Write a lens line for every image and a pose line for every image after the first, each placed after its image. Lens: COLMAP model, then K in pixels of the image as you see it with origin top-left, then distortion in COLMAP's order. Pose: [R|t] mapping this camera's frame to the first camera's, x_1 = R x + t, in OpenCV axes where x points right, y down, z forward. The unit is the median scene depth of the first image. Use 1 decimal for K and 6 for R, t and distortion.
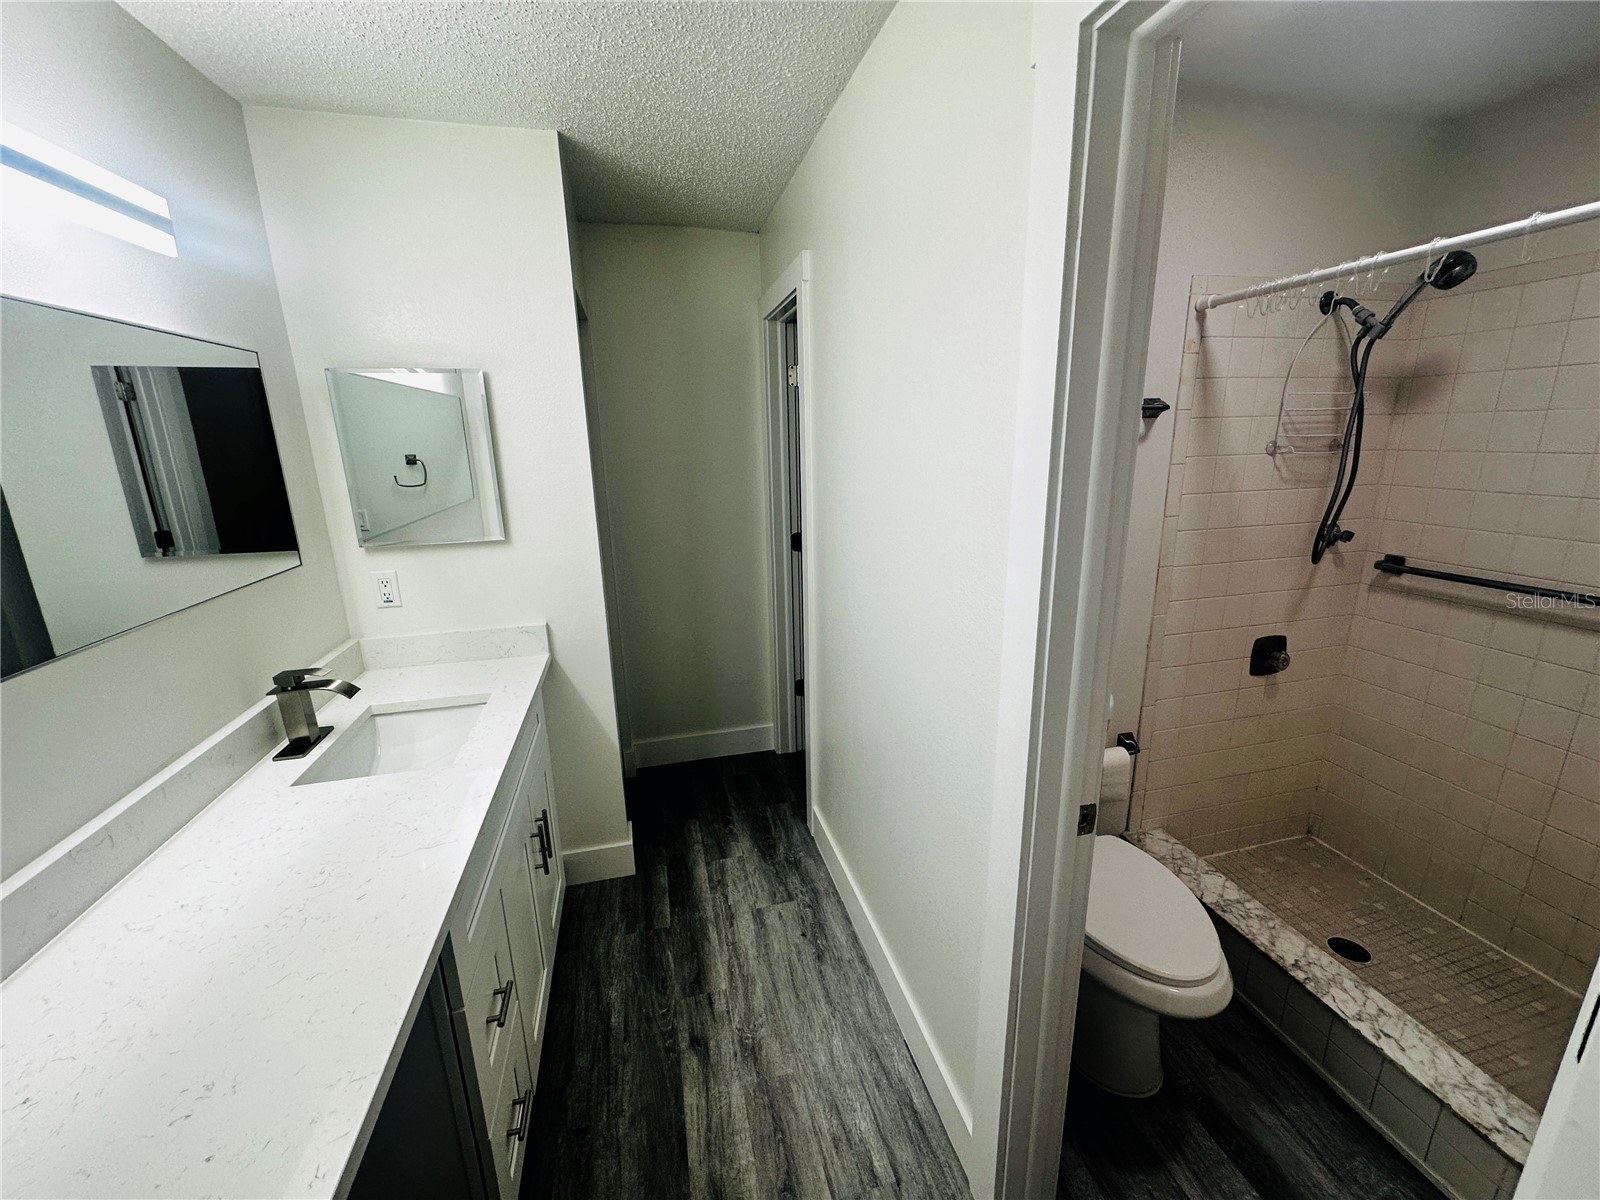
lens RADIAL K [[639.2, 0, 801.6], [0, 639.2, 599.9], [0, 0, 1]] dist [-0.006588, 0.000609]
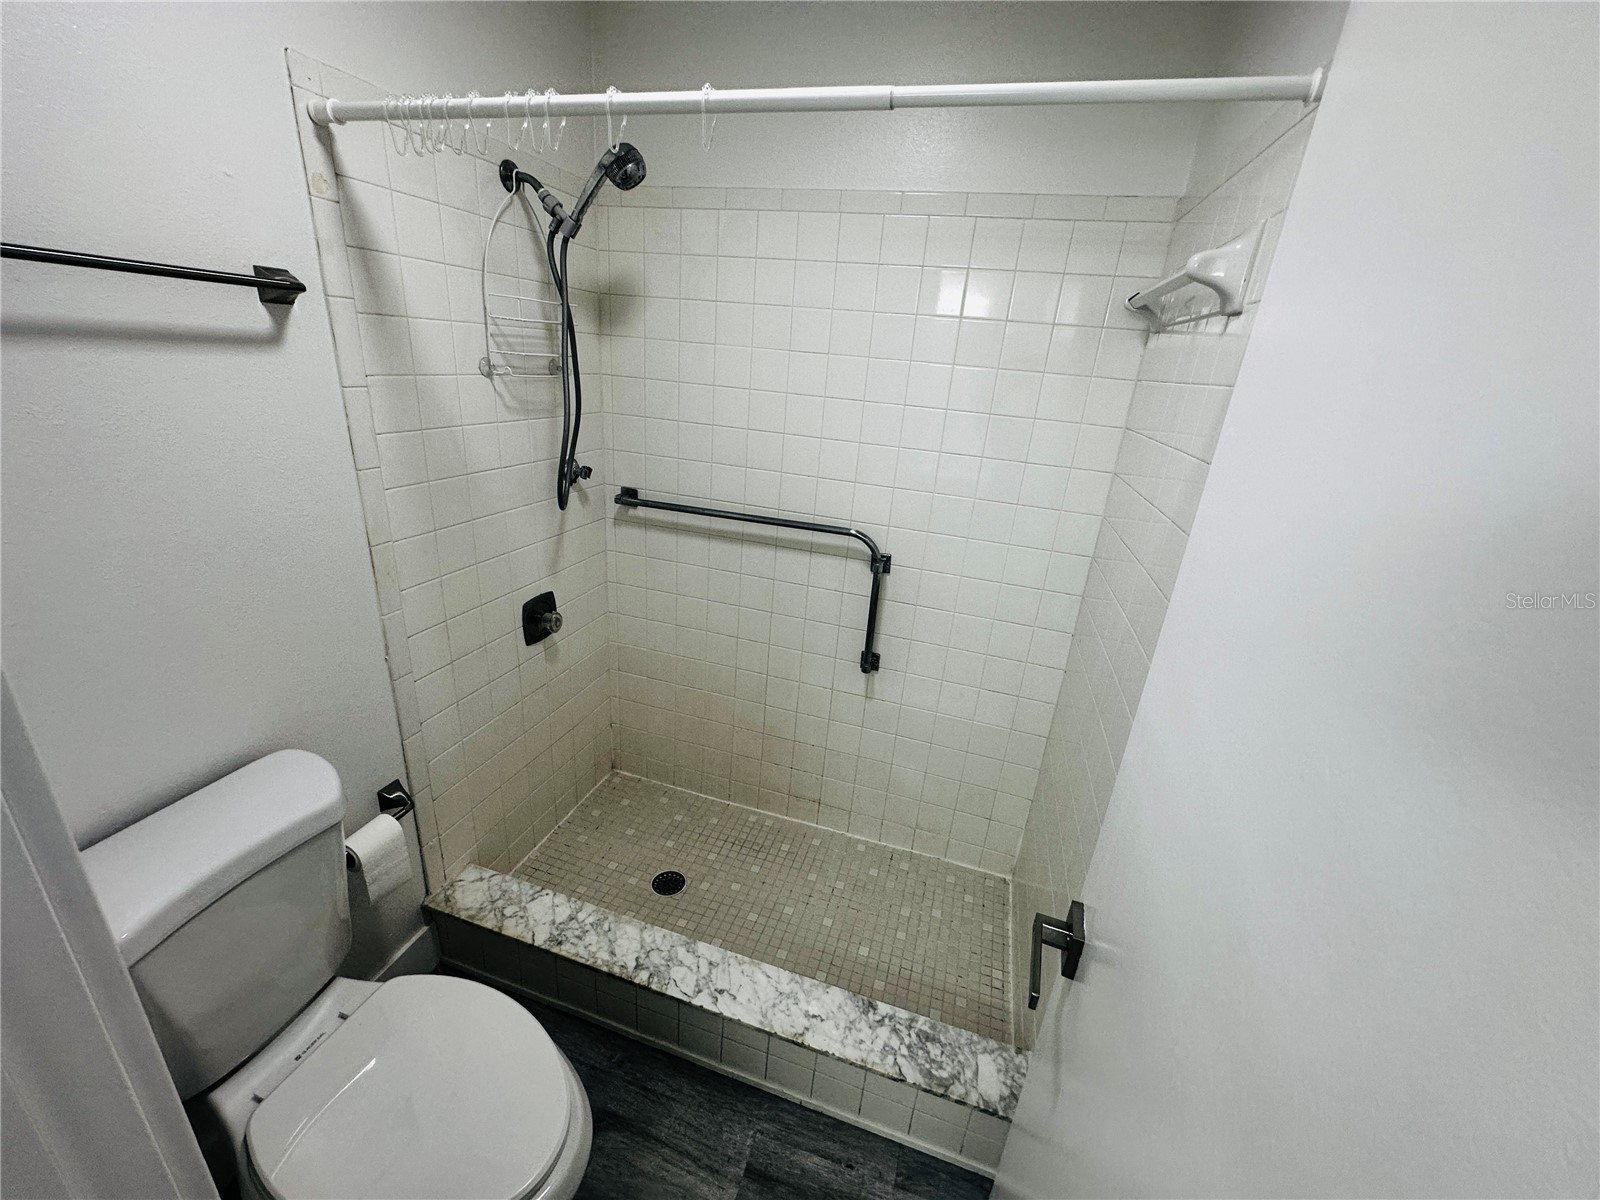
lens RADIAL K [[639.2, 0, 801.6], [0, 639.2, 599.9], [0, 0, 1]] dist [-0.006588, 0.000609]
pose [[0.513101, -0.245756, 0.822394, 0.238564], [0.126601, 0.969324, 0.210675, -0.082338], [-0.848940, -0.003981, 0.528474, 0.276754]]
